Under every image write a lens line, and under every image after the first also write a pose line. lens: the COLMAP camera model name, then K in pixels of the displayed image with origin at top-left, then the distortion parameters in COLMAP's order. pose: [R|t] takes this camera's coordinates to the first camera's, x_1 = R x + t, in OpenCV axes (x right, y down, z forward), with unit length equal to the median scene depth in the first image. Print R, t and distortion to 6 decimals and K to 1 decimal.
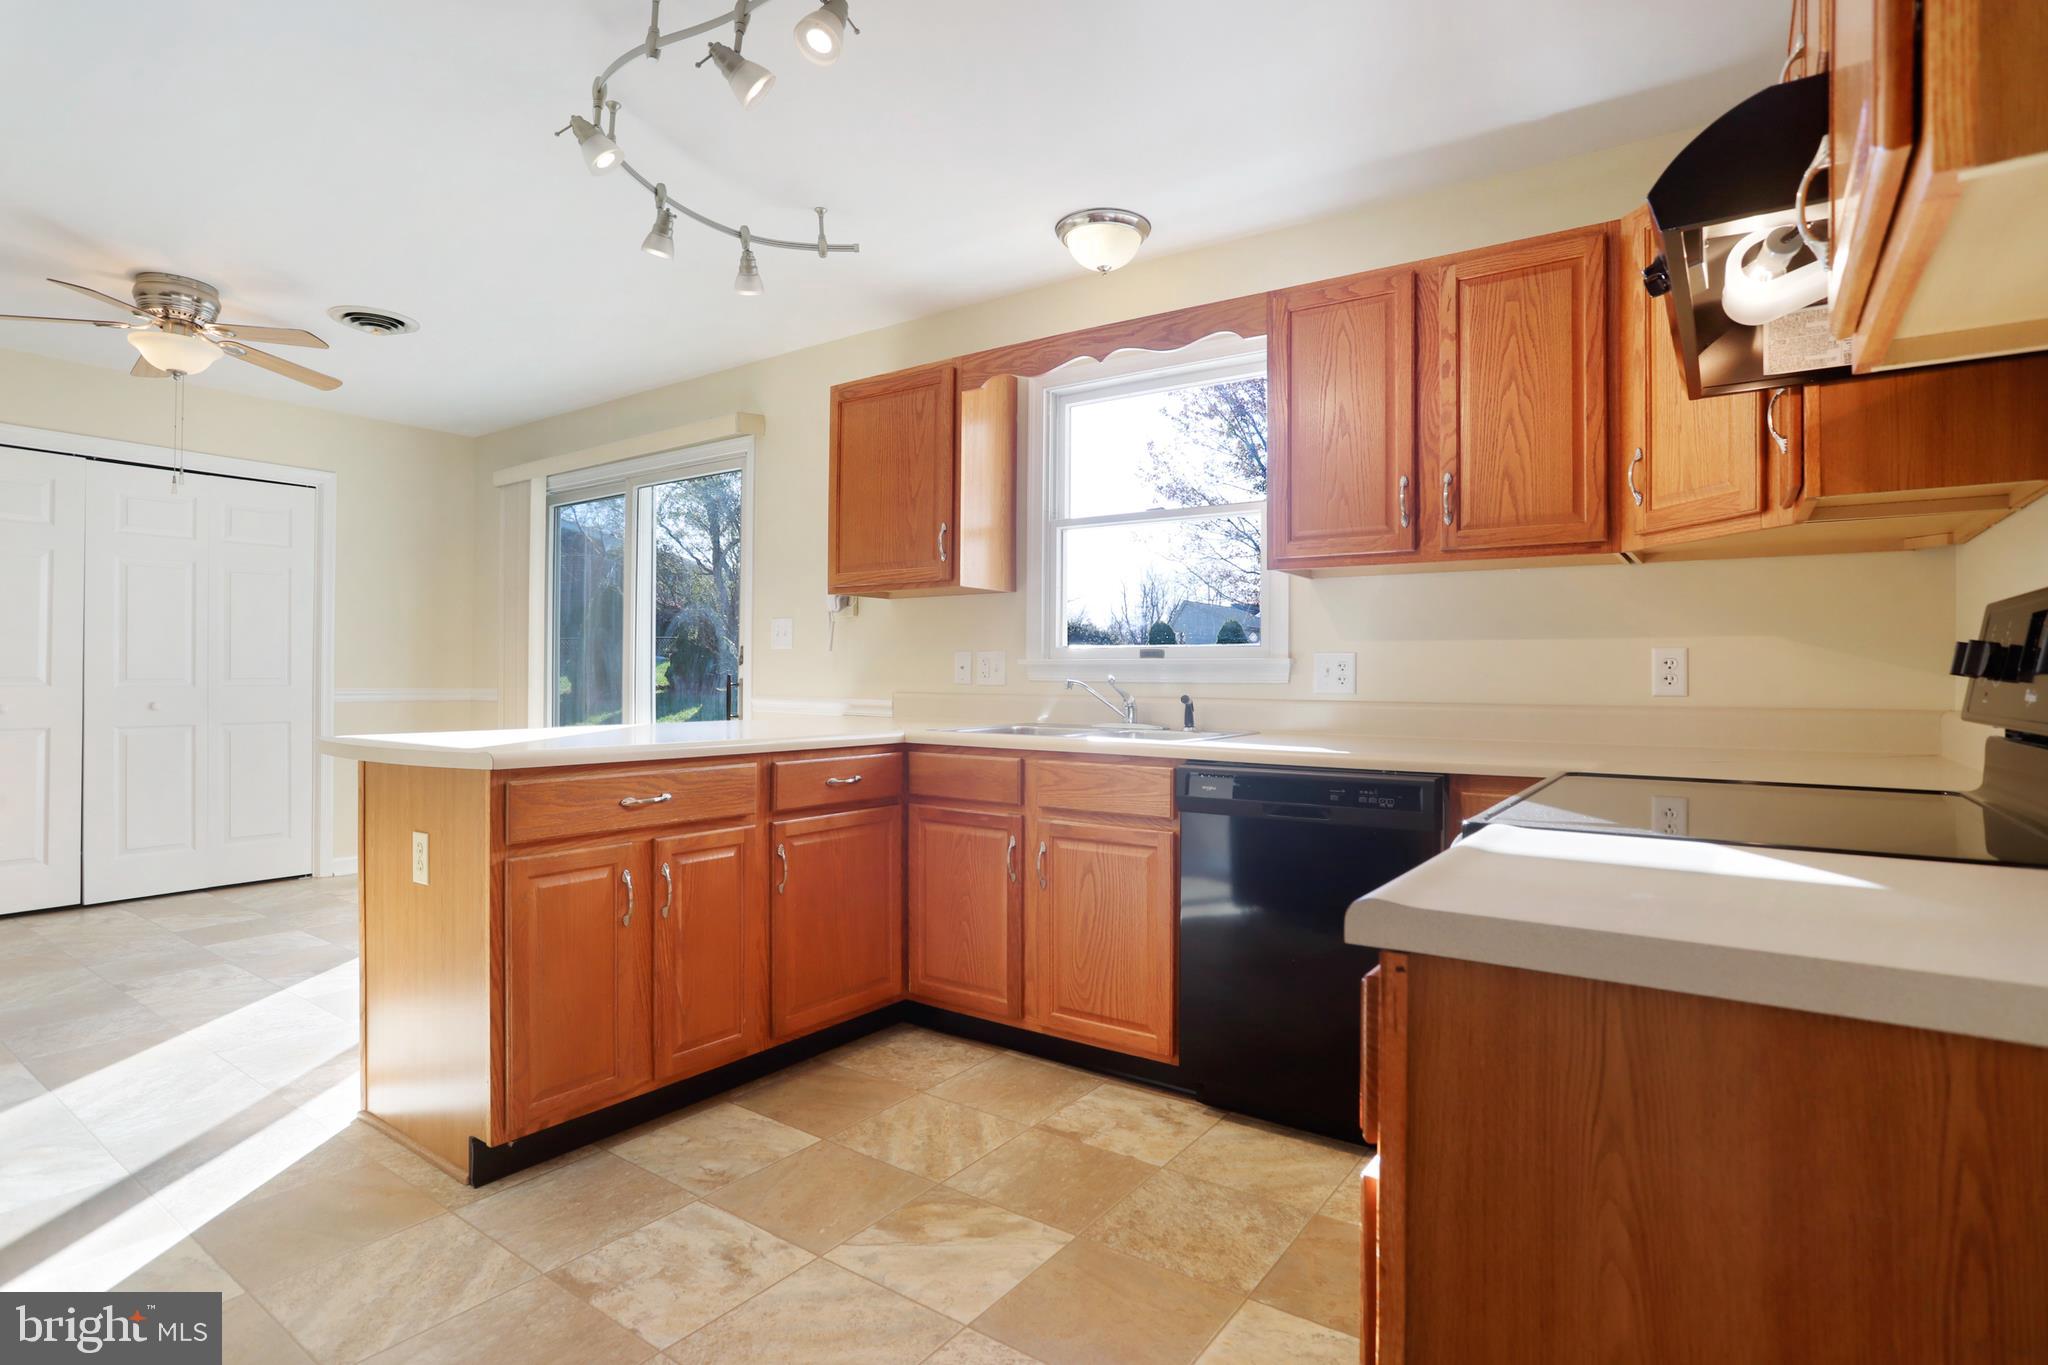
lens RADIAL K [[1018.9, 0, 1028.4], [0, 1018.9, 662.4], [0, 0, 1]] dist [-0.038017, 0.005474]
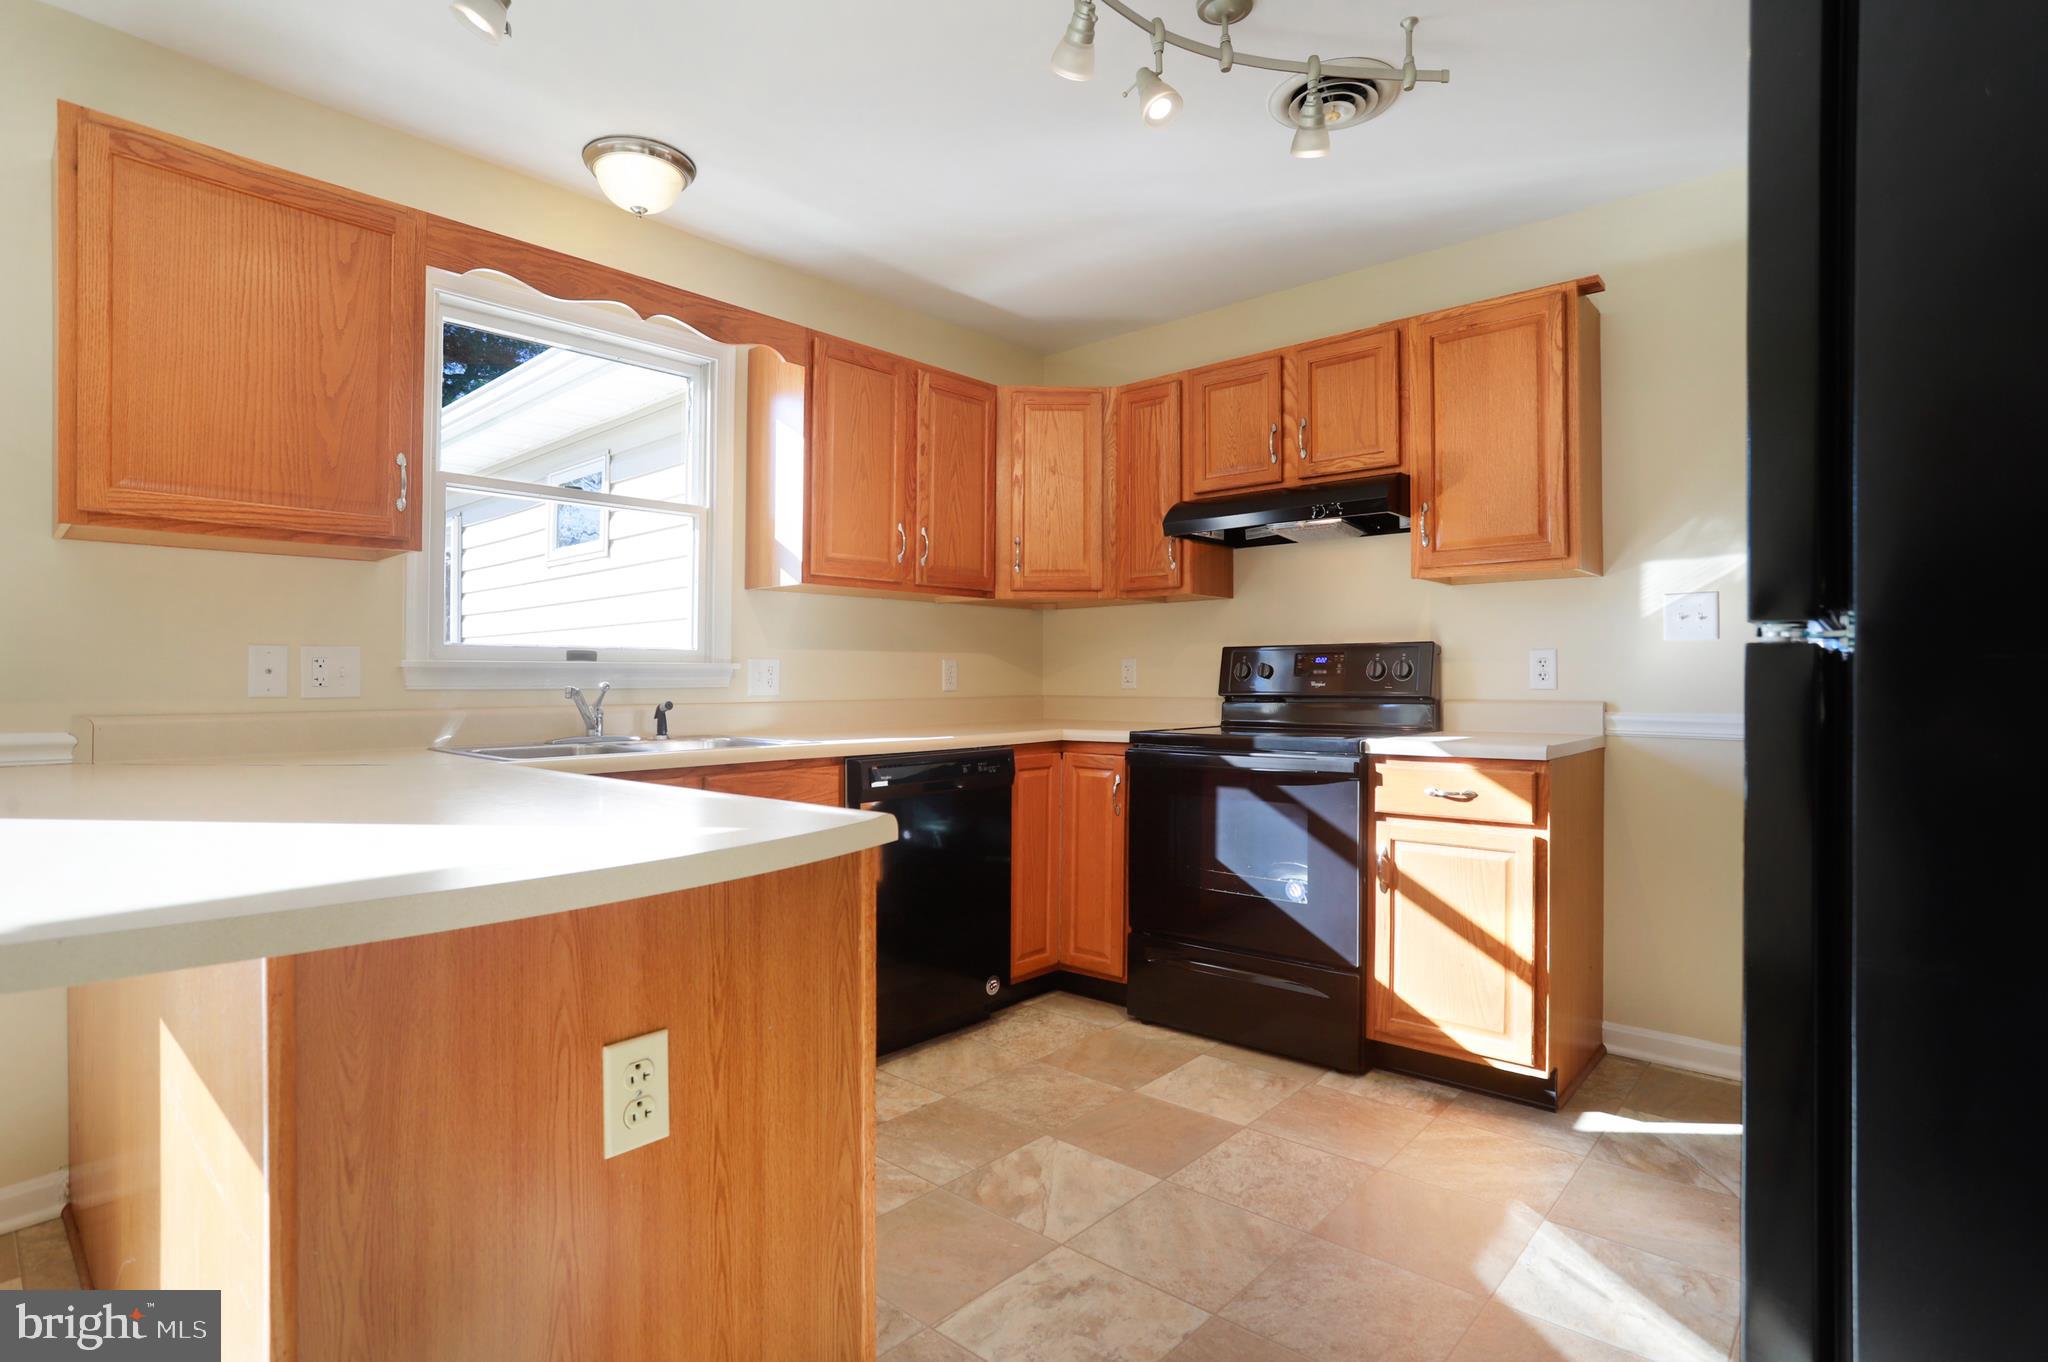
lens RADIAL K [[1018.9, 0, 1055.9], [0, 1018.9, 688.5], [0, 0, 1]] dist [-0.038017, 0.005474]
pose [[0.110686, -0.007562, 0.993827, -1.160370], [0.001503, 0.999971, 0.007441, 0.023219], [-0.993854, 0.000670, 0.110694, 0.855140]]
